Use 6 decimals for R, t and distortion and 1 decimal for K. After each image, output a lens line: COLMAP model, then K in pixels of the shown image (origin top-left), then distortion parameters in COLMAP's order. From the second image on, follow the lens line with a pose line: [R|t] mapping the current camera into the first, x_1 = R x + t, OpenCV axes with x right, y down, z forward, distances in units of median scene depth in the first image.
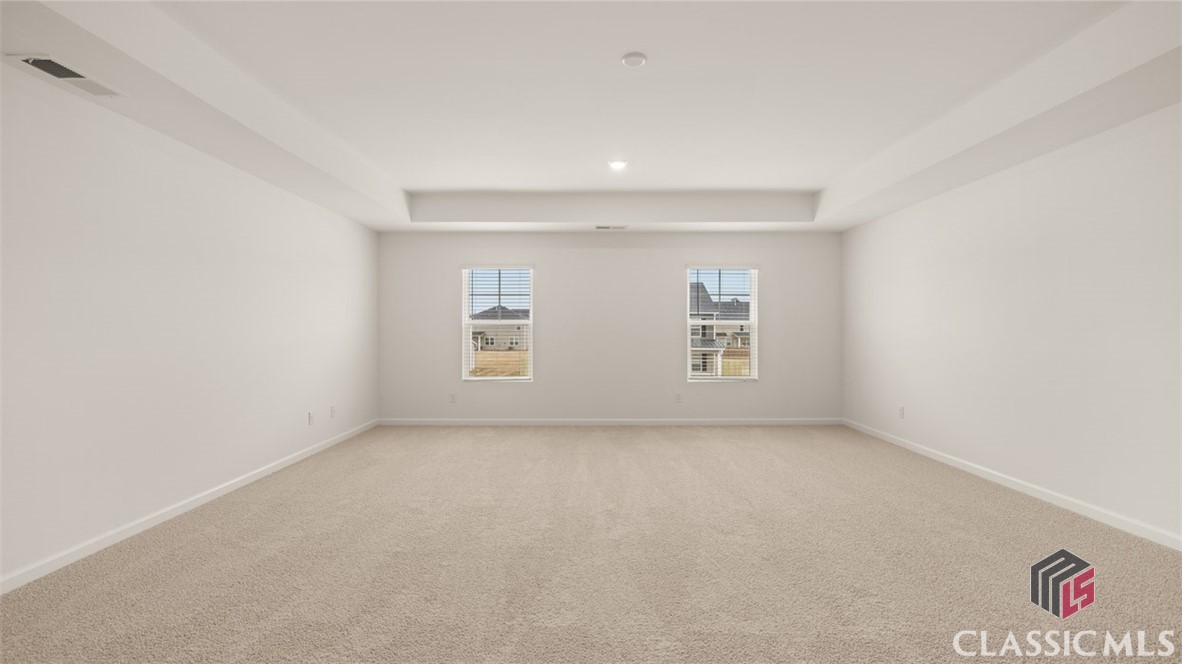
lens RADIAL K [[486.1, 0, 554.2], [0, 486.1, 329.9], [0, 0, 1]] dist [0.002350, -0.000135]
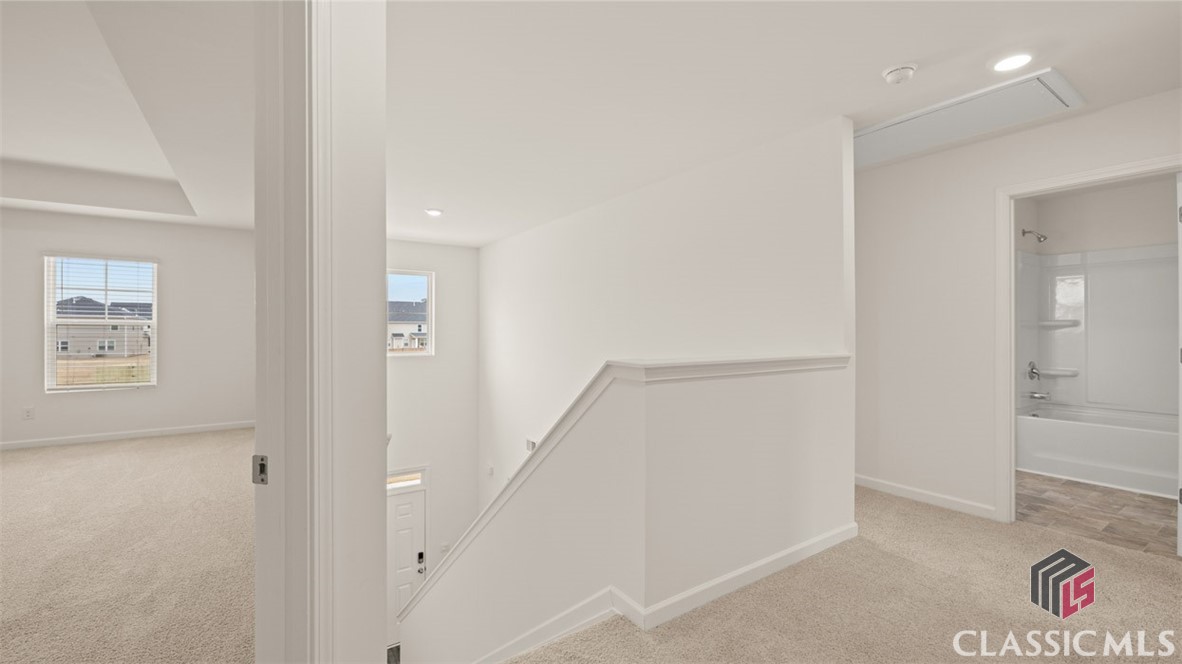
lens RADIAL K [[486.1, 0, 589.6], [0, 486.1, 337.4], [0, 0, 1]] dist [0.002350, -0.000135]
pose [[0.840750, -0.008043, 0.541363, 0.136784], [0.000216, 0.999895, 0.014520, -0.000074], [-0.541423, -0.012090, 0.840663, -0.044651]]
